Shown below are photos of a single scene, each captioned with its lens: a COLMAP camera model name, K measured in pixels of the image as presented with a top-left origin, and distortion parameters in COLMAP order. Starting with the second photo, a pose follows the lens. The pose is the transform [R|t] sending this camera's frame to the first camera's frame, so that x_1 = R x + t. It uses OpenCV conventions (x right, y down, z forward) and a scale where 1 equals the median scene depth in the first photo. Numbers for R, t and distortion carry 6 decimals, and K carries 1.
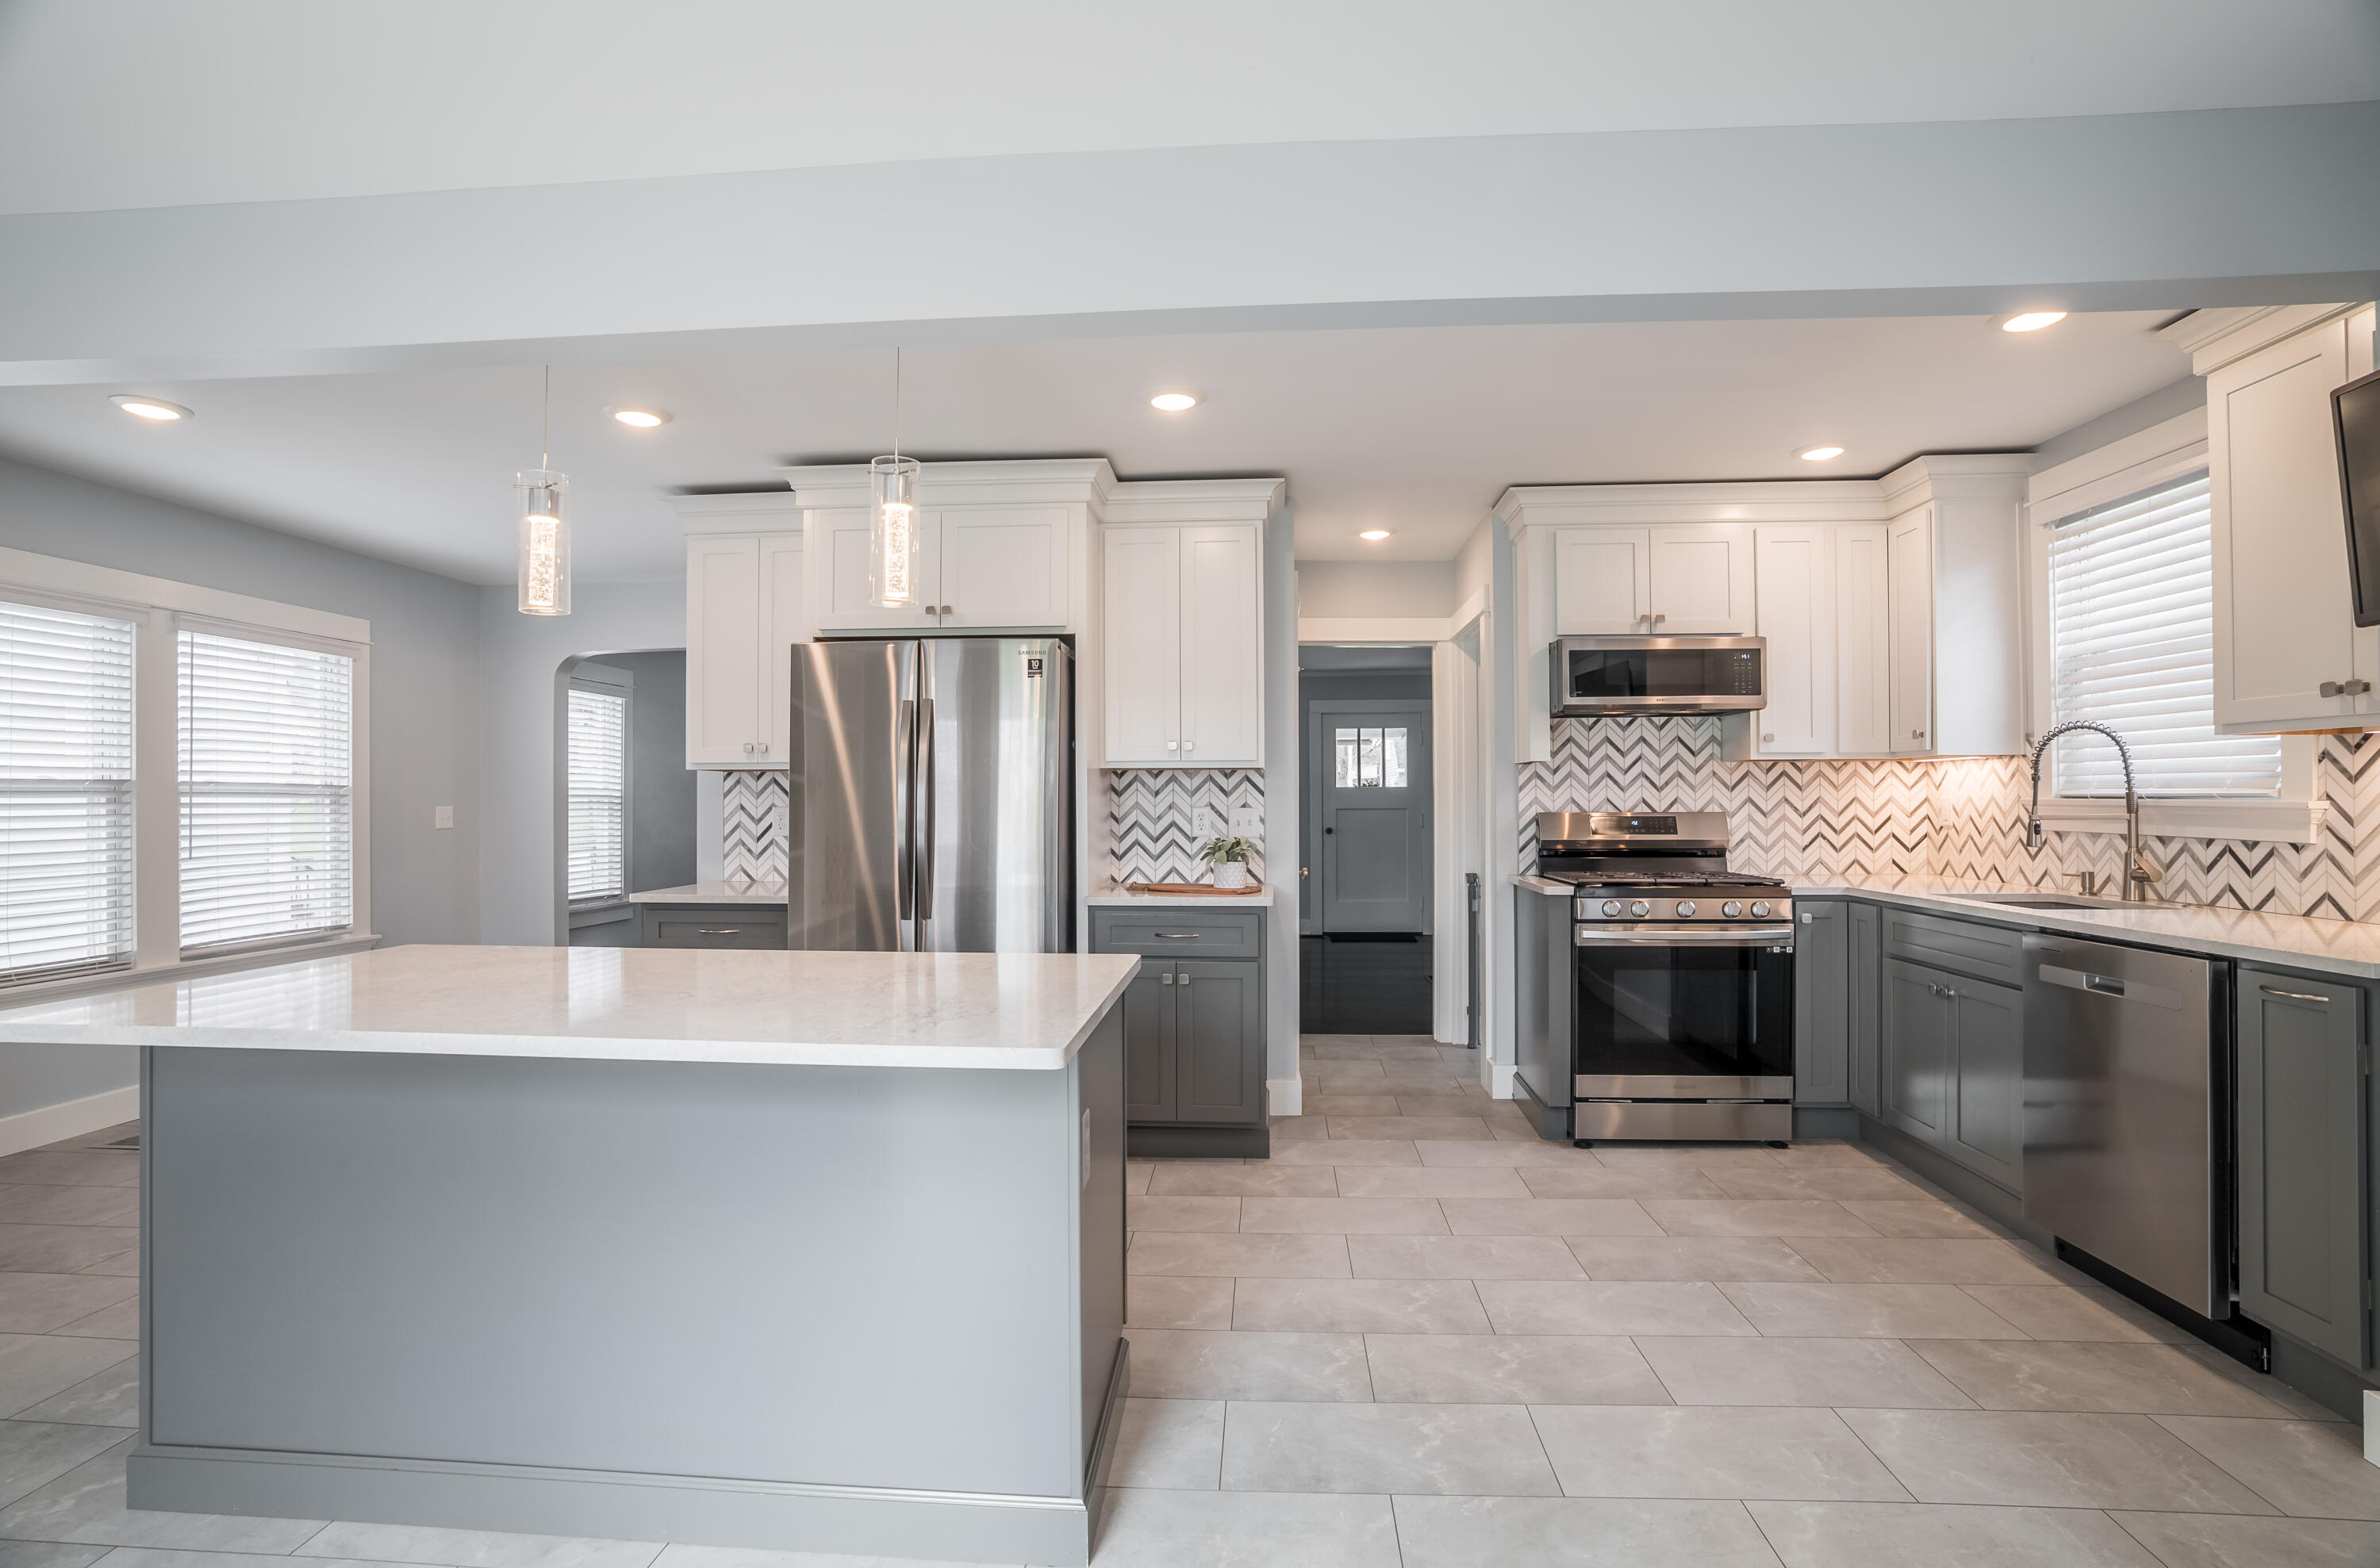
lens RADIAL K [[1119.2, 0, 1190.0], [0, 1119.2, 784.0], [0, 0, 1]] dist [-0.038020, 0.001362]
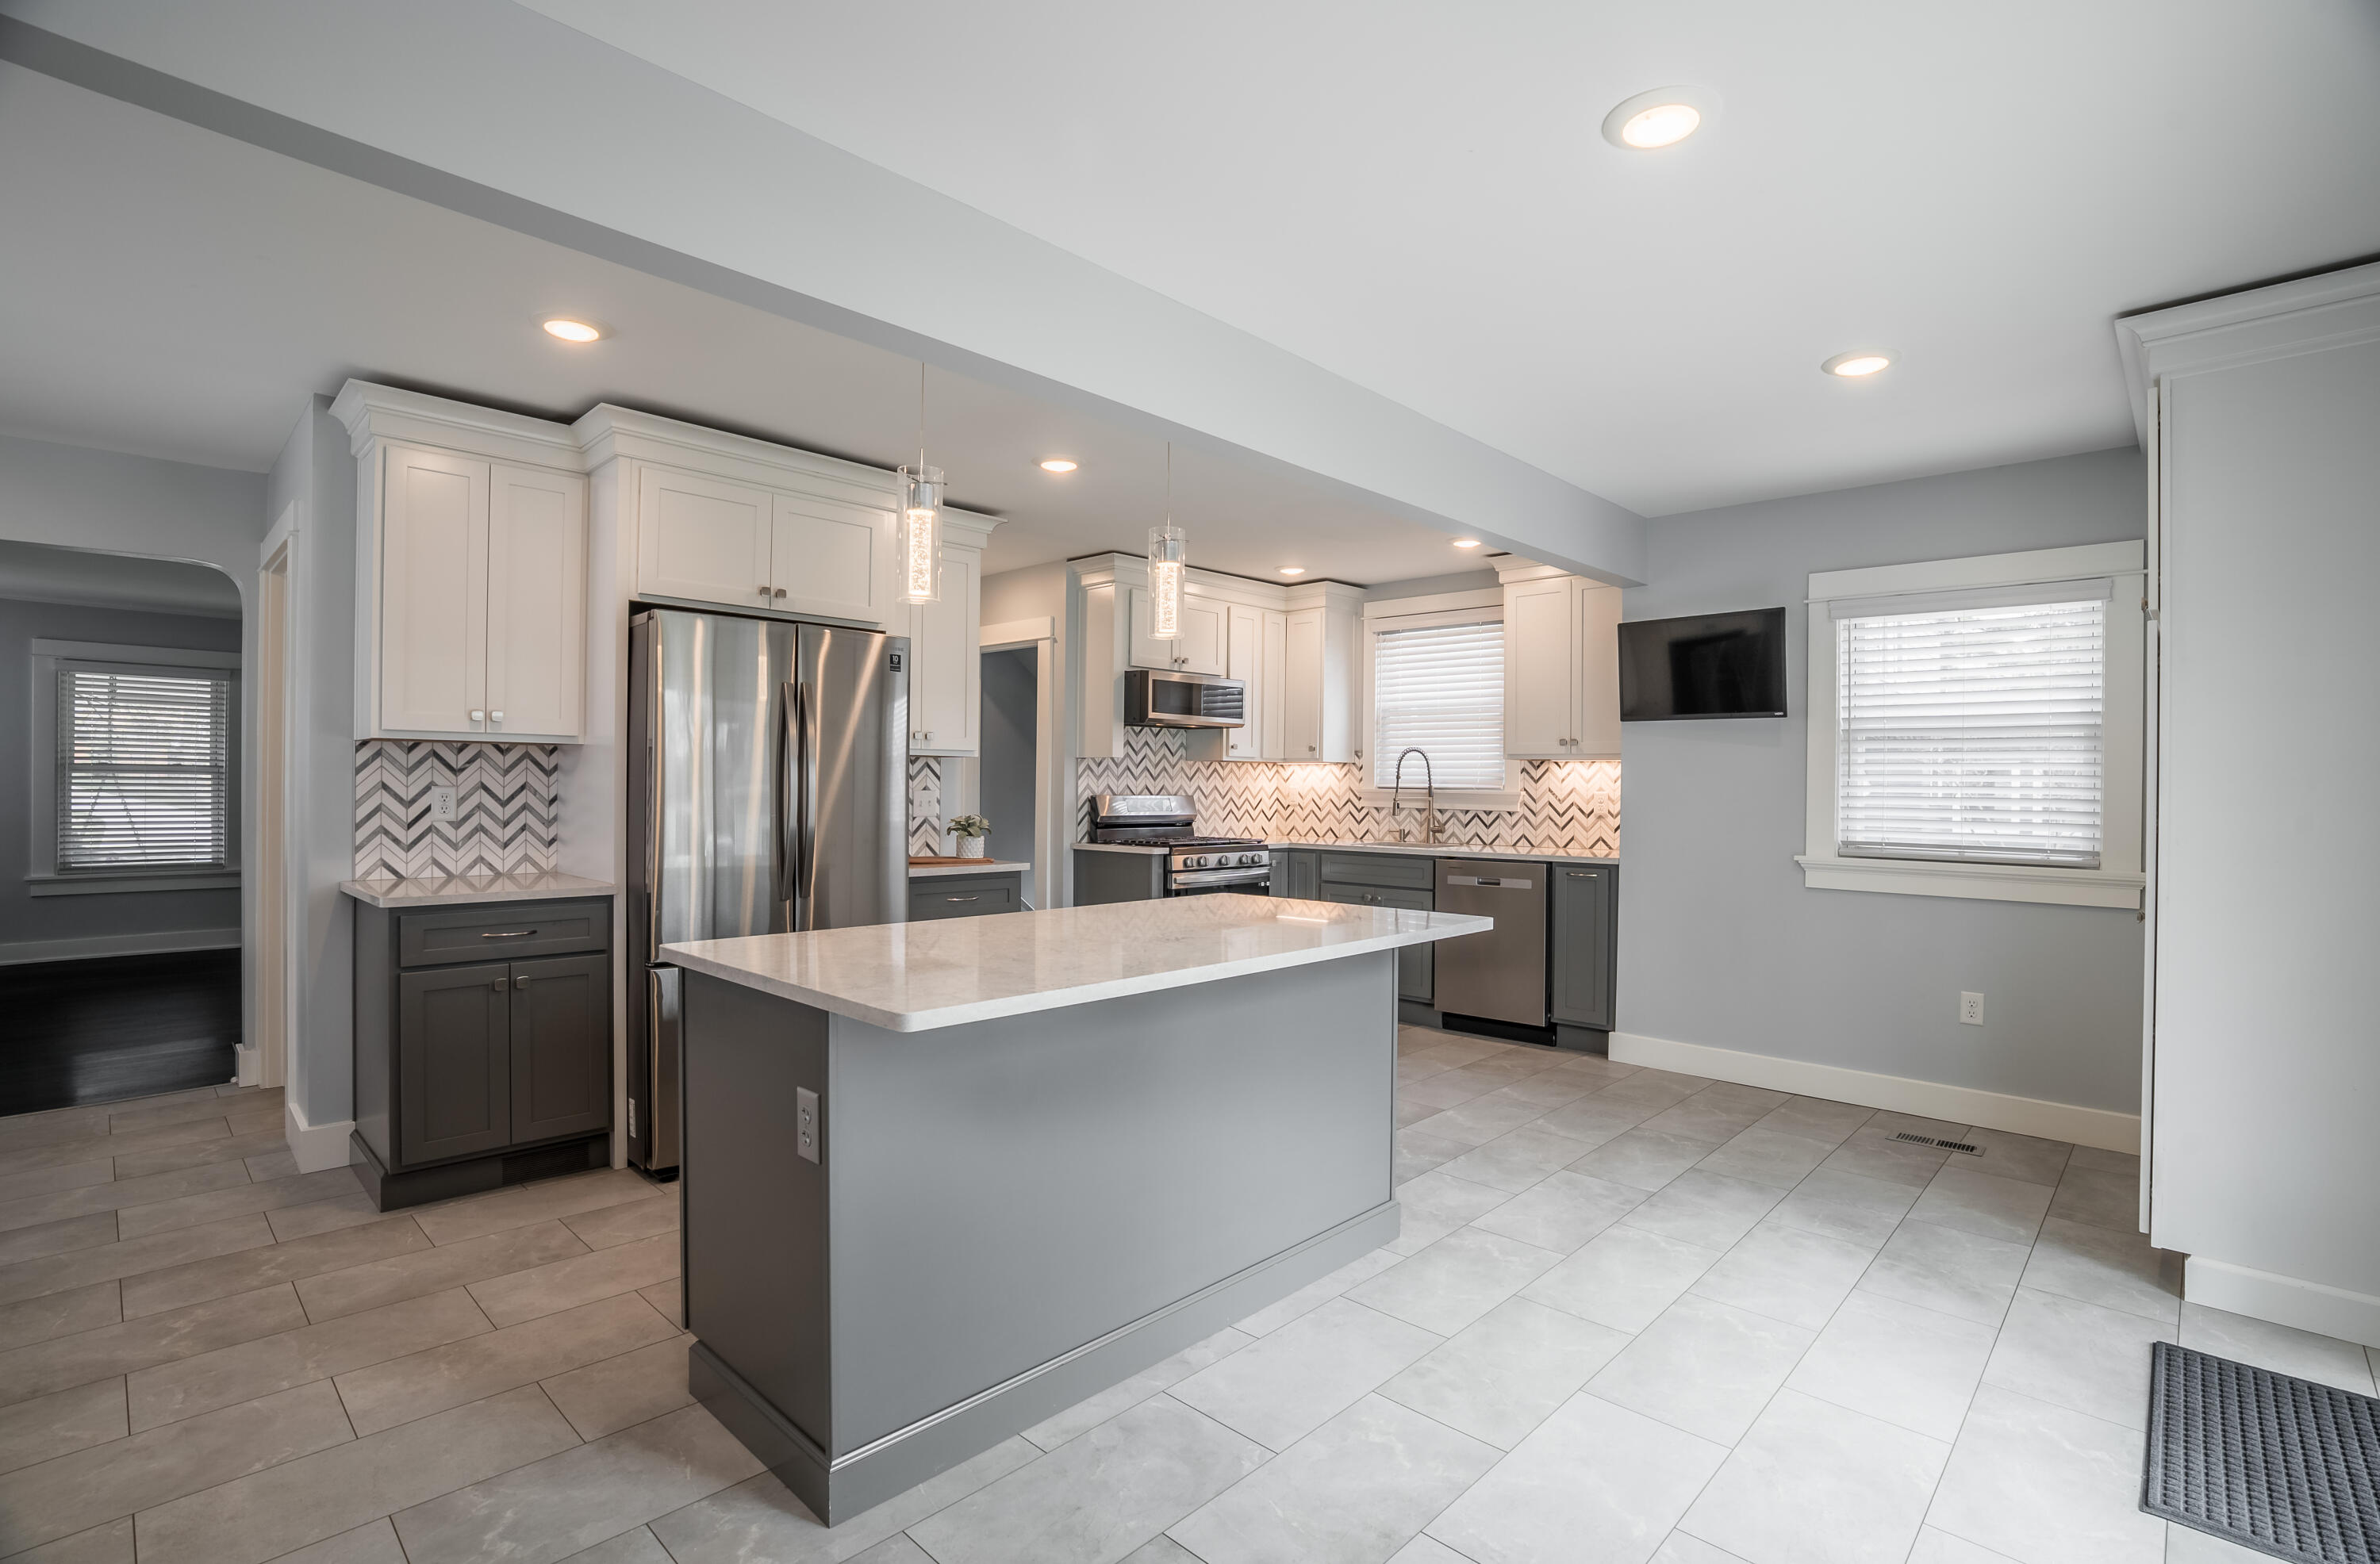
lens RADIAL K [[1121.0, 0, 1190.0], [0, 1121.0, 782.0], [0, 0, 1]] dist [-0.068691, 0.030109]
pose [[0.637961, 0.011716, 0.769980, -0.715662], [-0.022057, 0.999752, 0.003064, 0.003395], [-0.769753, -0.018938, 0.638061, 0.070160]]
